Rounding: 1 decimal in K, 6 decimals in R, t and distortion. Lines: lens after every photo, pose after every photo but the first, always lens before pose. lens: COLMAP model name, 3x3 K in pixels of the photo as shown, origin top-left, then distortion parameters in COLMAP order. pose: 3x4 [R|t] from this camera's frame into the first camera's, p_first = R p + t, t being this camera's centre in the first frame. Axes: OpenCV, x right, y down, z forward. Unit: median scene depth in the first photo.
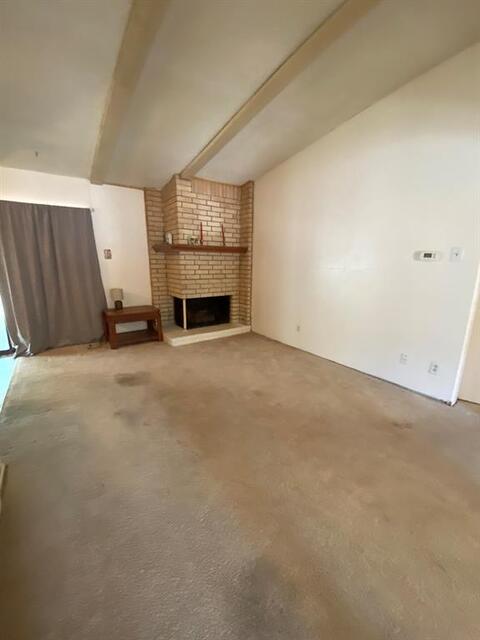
lens RADIAL K [[259.9, 0, 240.6], [0, 259.9, 322.2], [0, 0, 1]] dist [0.018680, -0.022489]
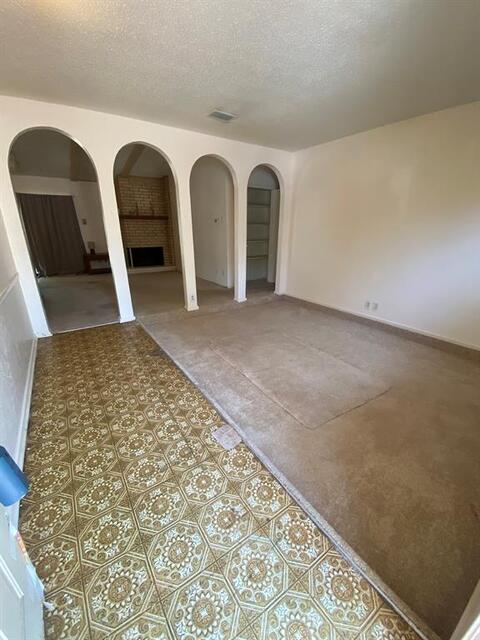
lens RADIAL K [[259.9, 0, 240.6], [0, 259.9, 322.2], [0, 0, 1]] dist [0.018680, -0.022489]
pose [[0.999479, 0.002138, -0.032204, 0.587928], [0.001629, 0.993189, 0.116500, 0.204455], [0.032234, -0.116492, 0.992668, -0.771930]]
